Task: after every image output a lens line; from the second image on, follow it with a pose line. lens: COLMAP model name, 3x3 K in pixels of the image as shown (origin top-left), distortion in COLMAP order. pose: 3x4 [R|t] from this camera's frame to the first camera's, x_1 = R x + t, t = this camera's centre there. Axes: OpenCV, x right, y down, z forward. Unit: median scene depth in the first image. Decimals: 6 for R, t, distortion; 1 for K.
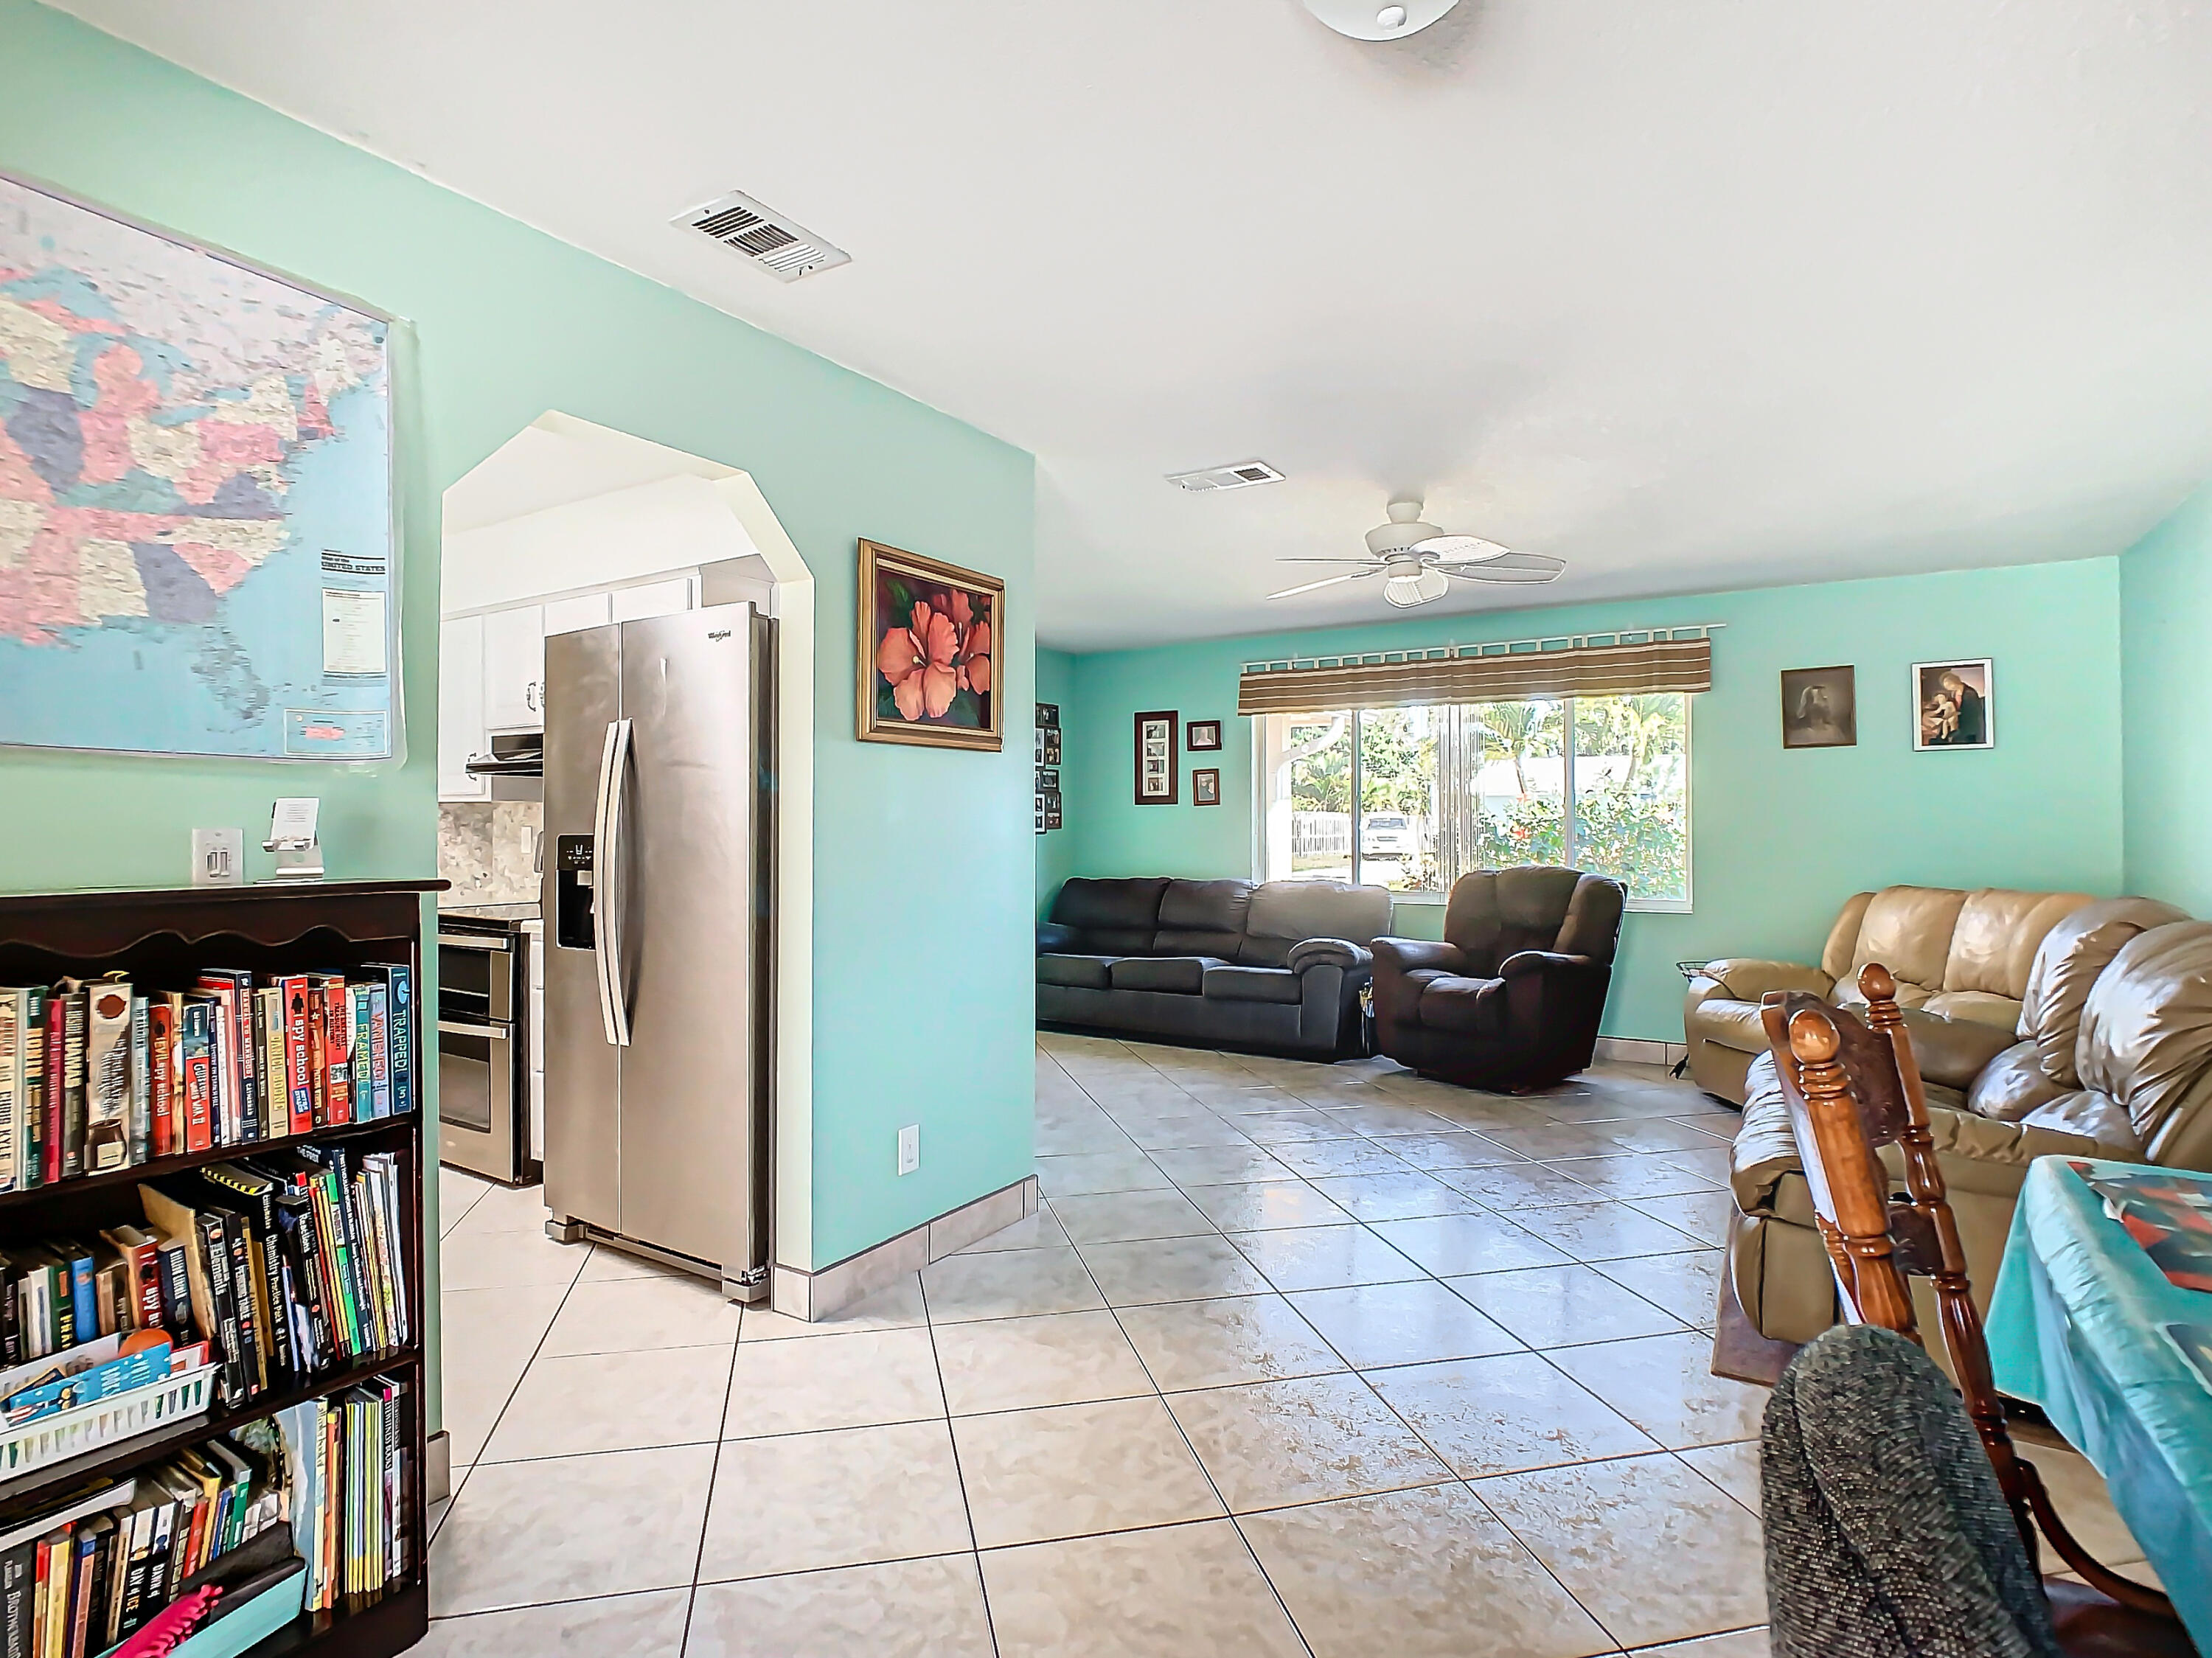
lens RADIAL K [[1189.0, 0, 1110.4], [0, 1189.0, 808.2], [0, 0, 1]] dist [-0.035691, 0.019252]
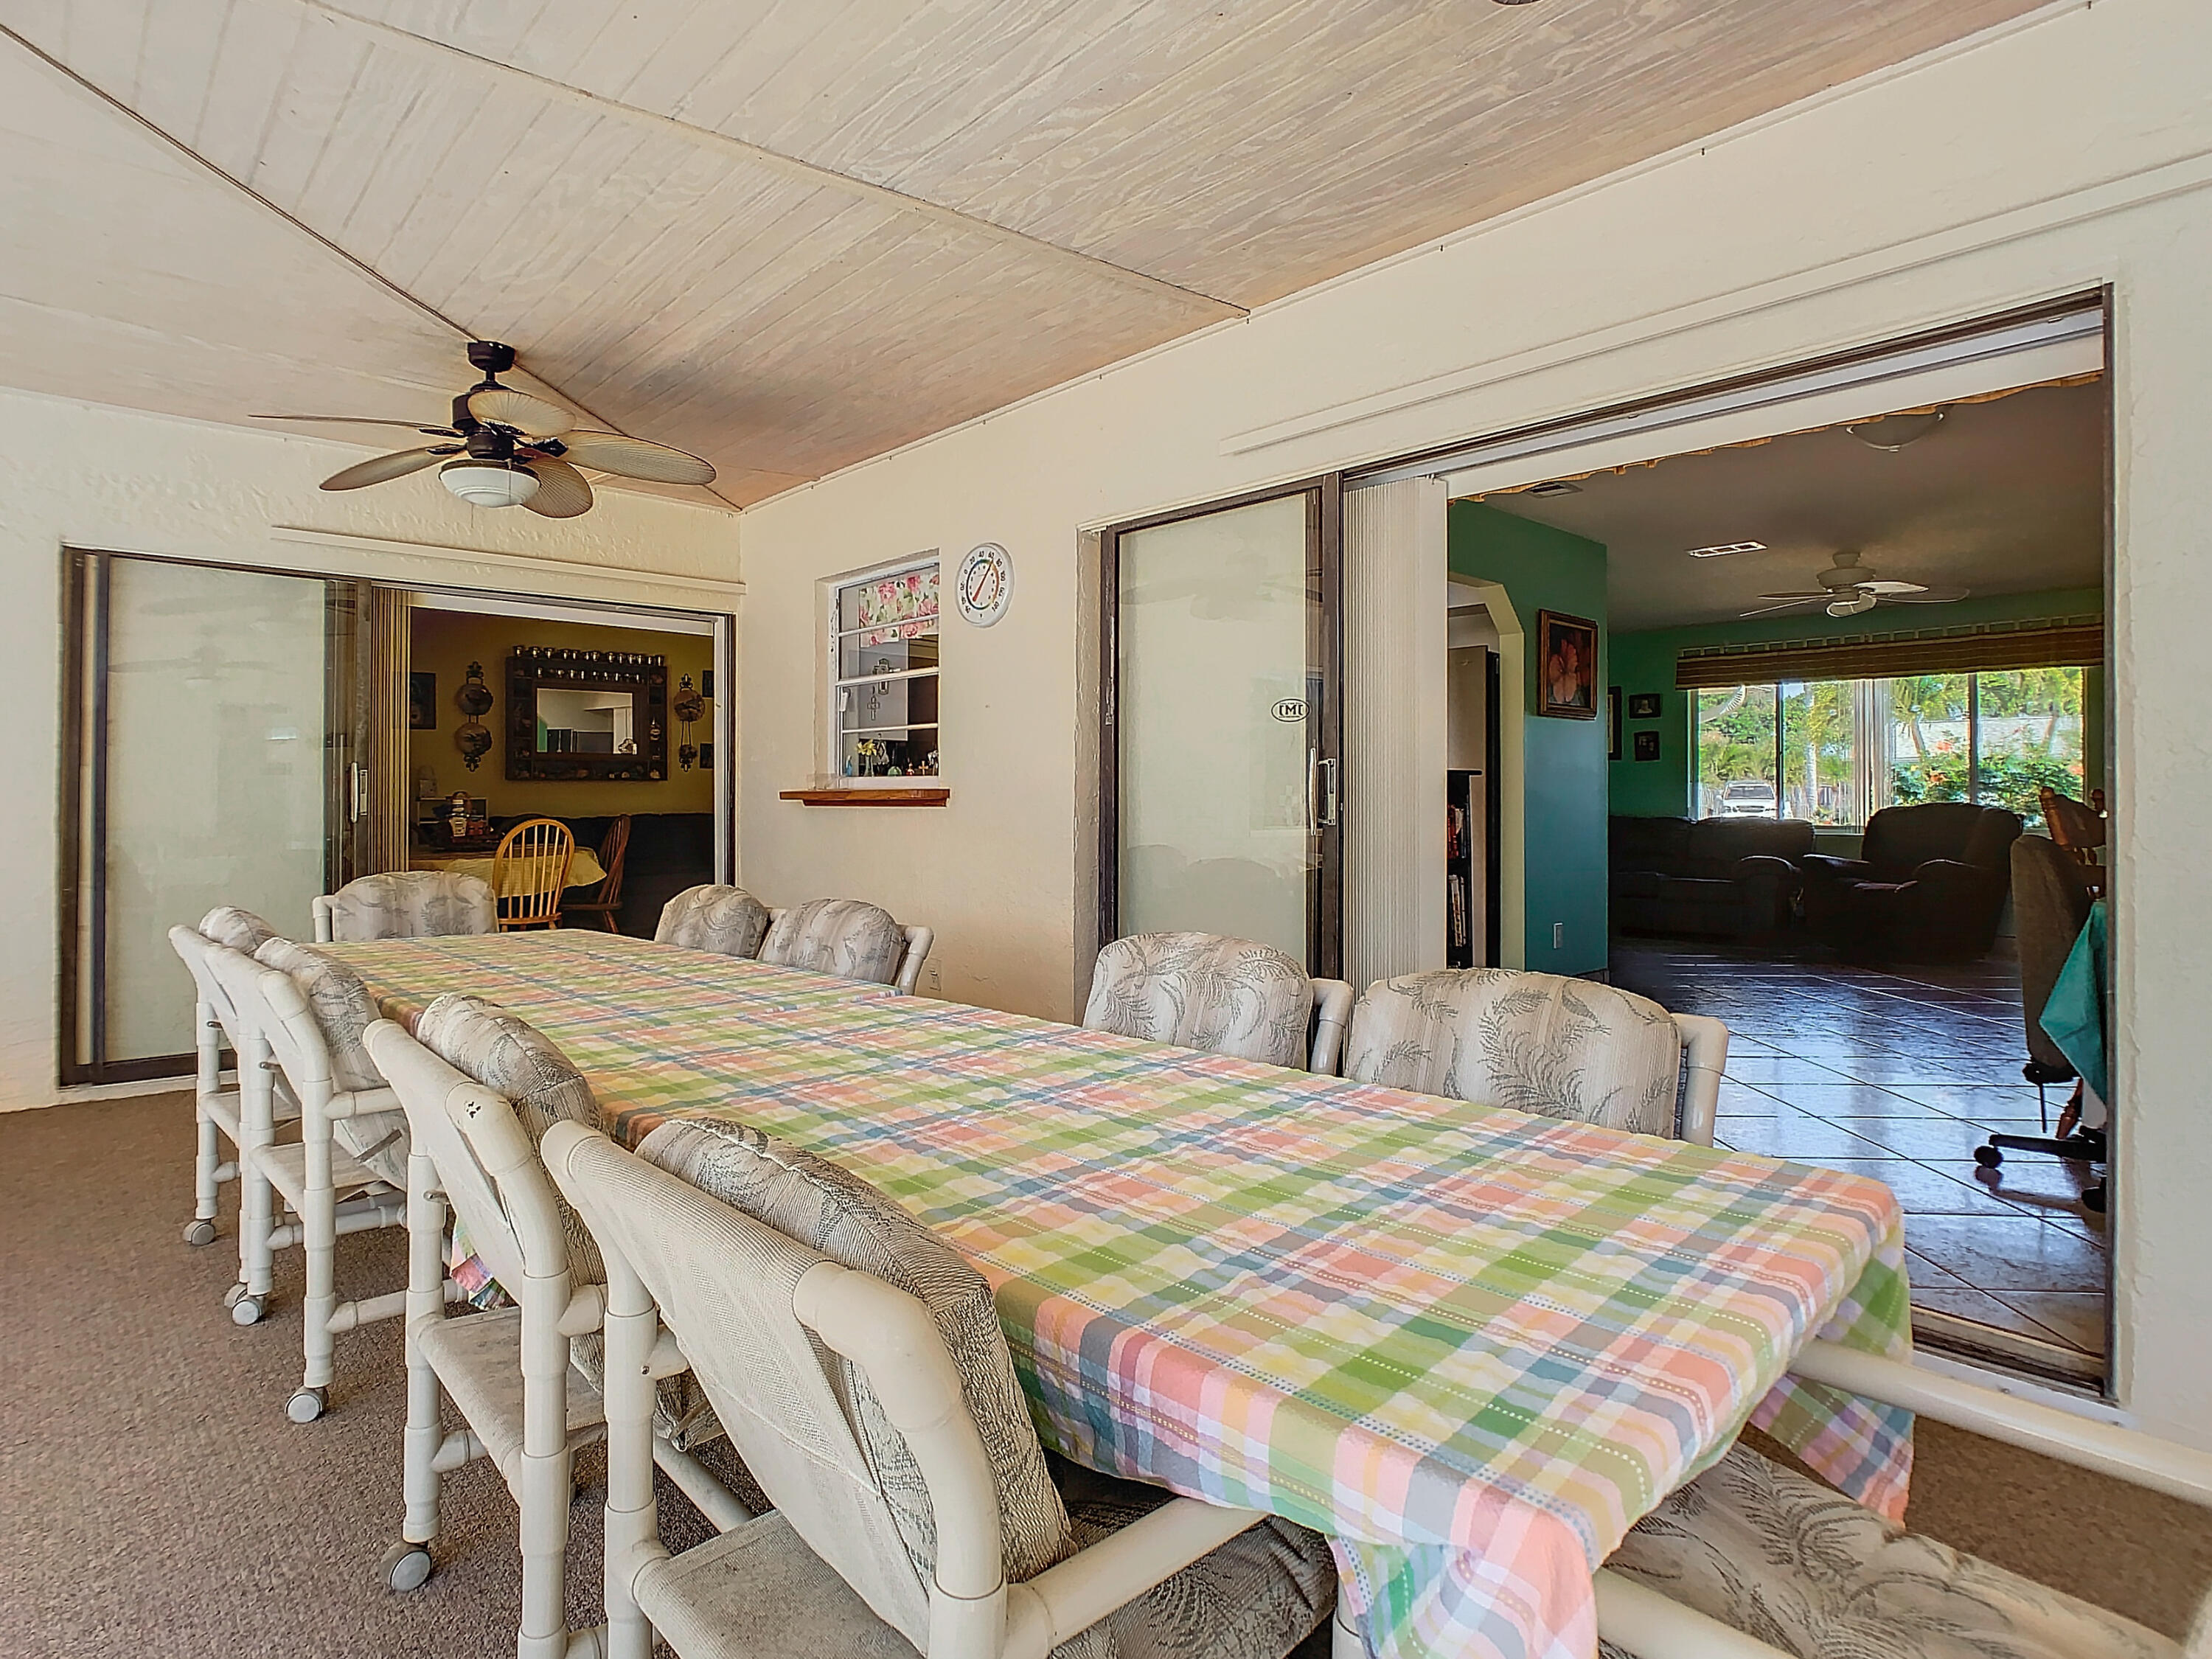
lens RADIAL K [[1189.1, 0, 1110.4], [0, 1189.1, 808.7], [0, 0, 1]] dist [-0.035691, 0.019252]
pose [[0.965616, -0.000699, -0.259970, -0.180376], [0.006952, 0.999708, 0.023133, 0.019277], [0.259878, -0.024145, 0.965339, -0.467097]]
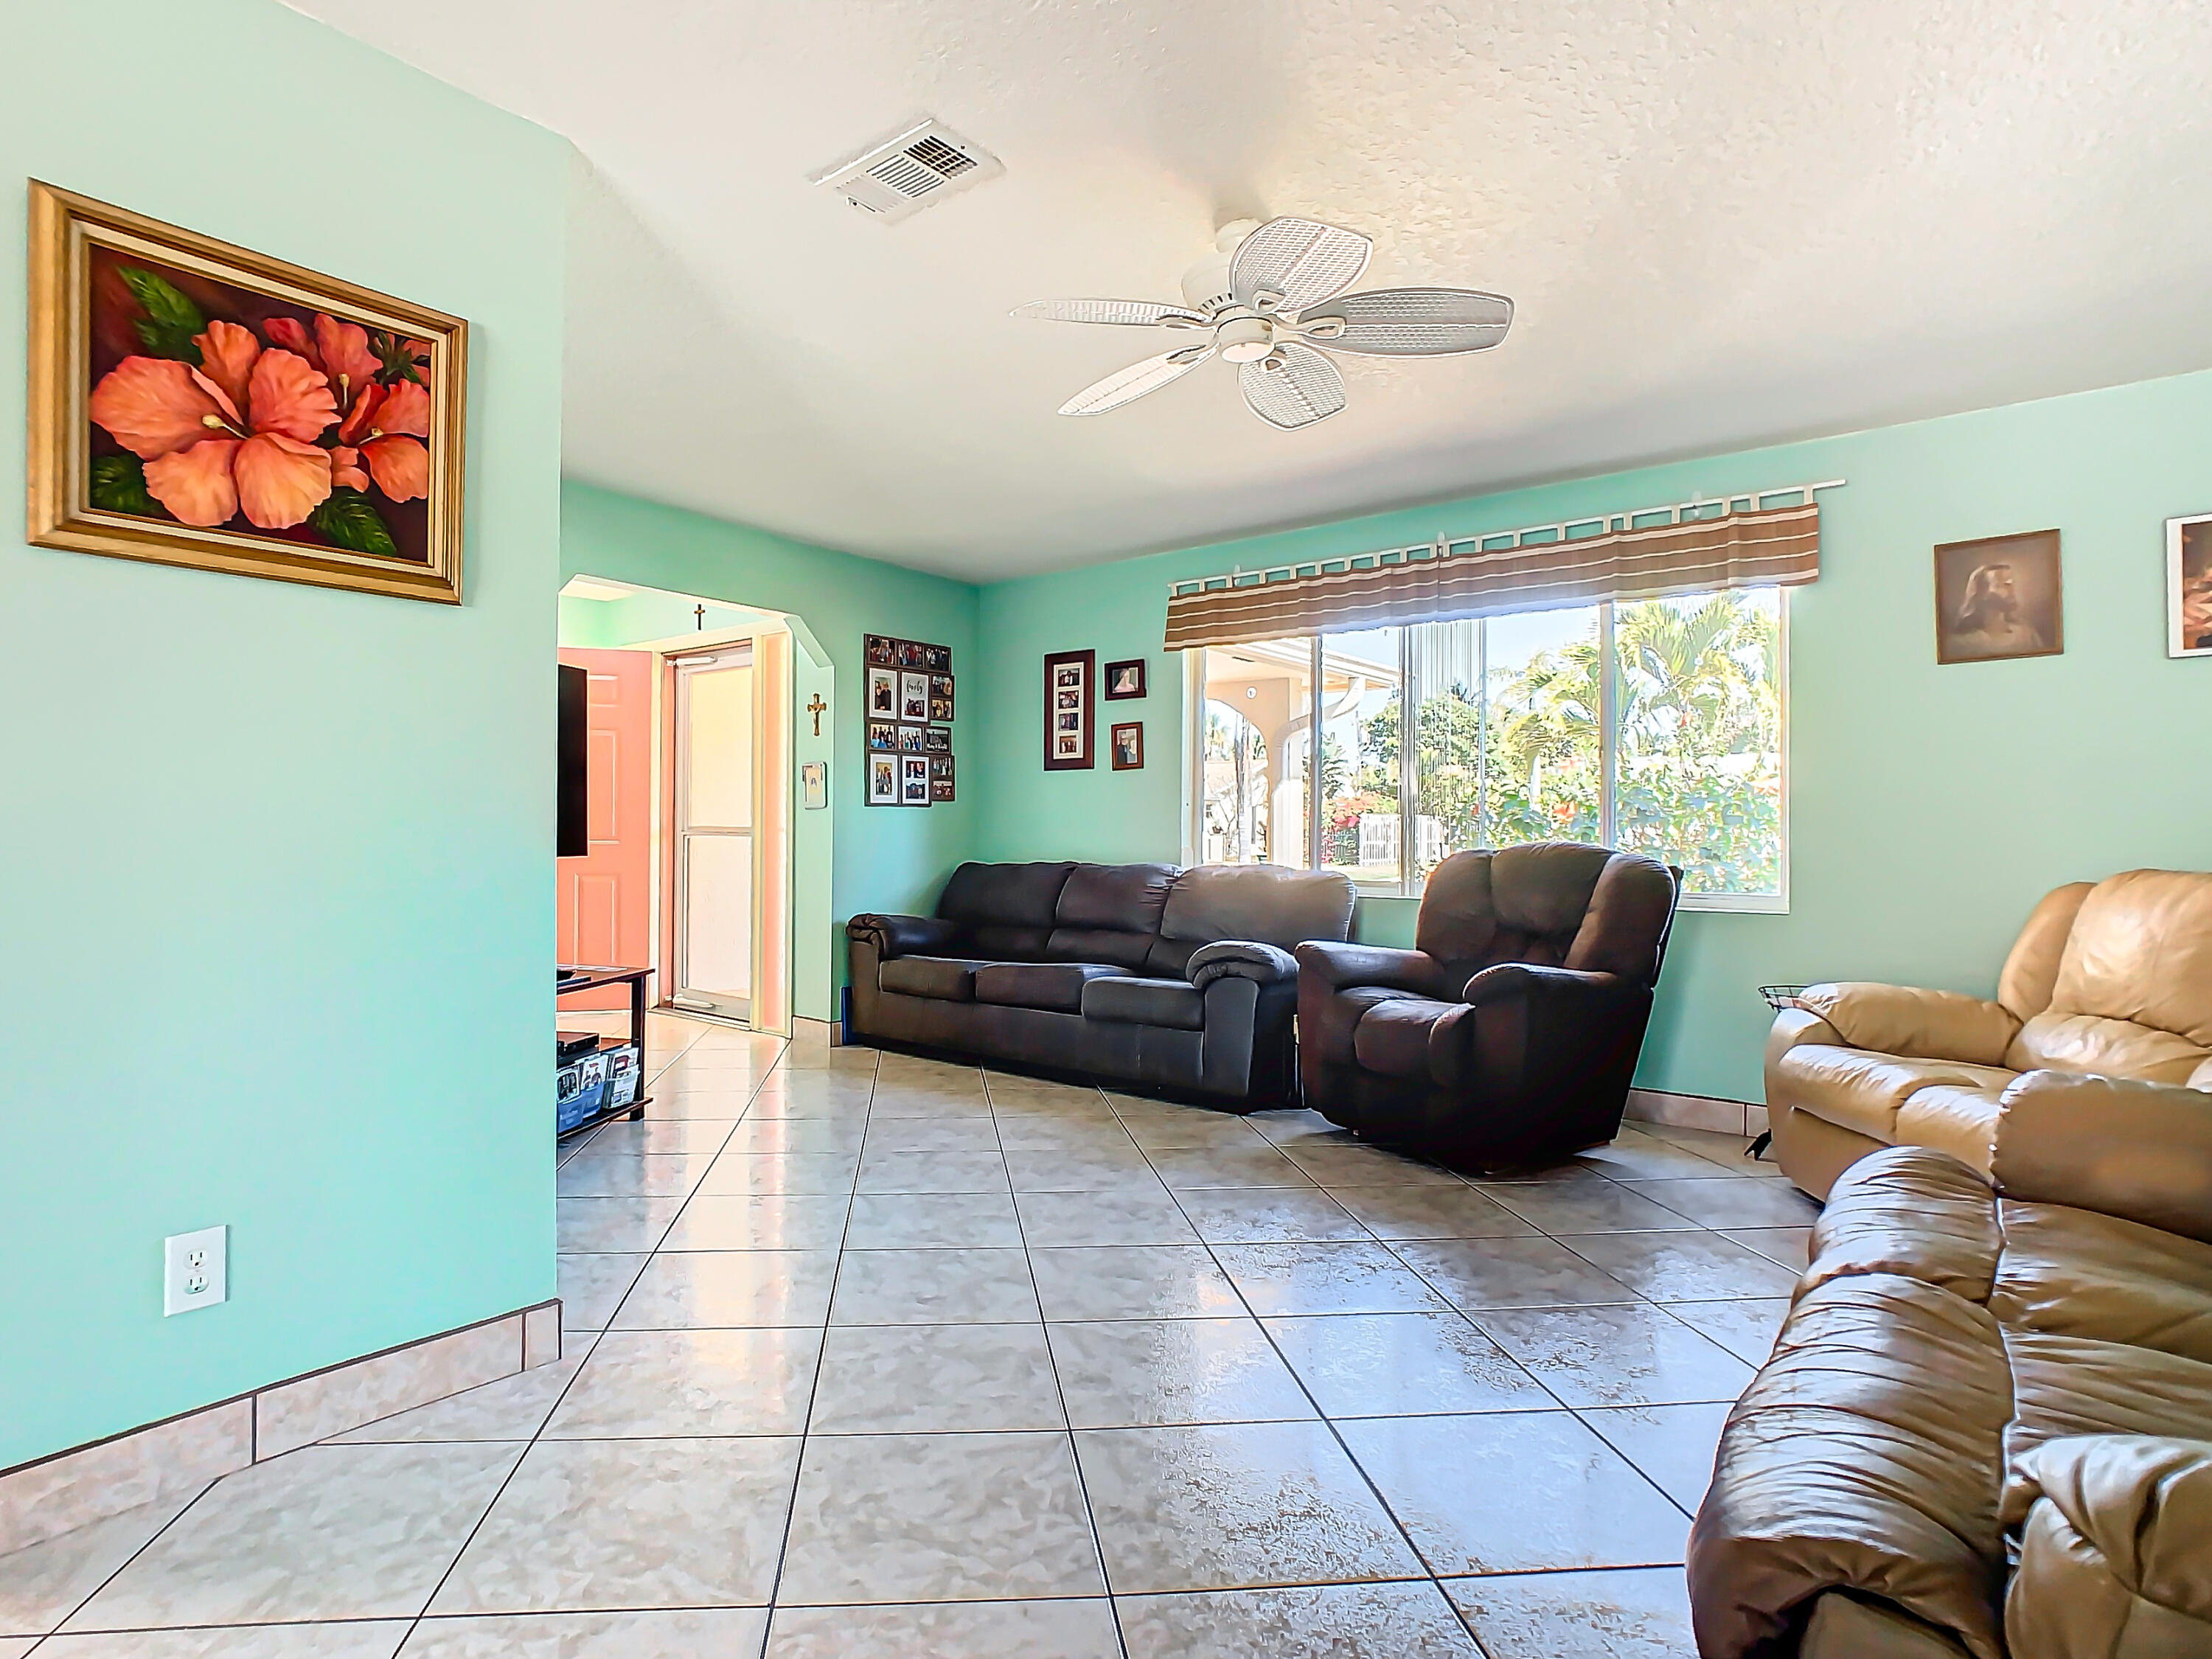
lens RADIAL K [[1189.9, 0, 1029.3], [0, 1189.9, 828.2], [0, 0, 1]] dist [-0.049967, 0.026030]
pose [[0.987173, 0.004383, -0.159592, 0.175434], [-0.003044, 0.999958, 0.008632, 0.036447], [0.159623, -0.008035, 0.987145, 0.277180]]
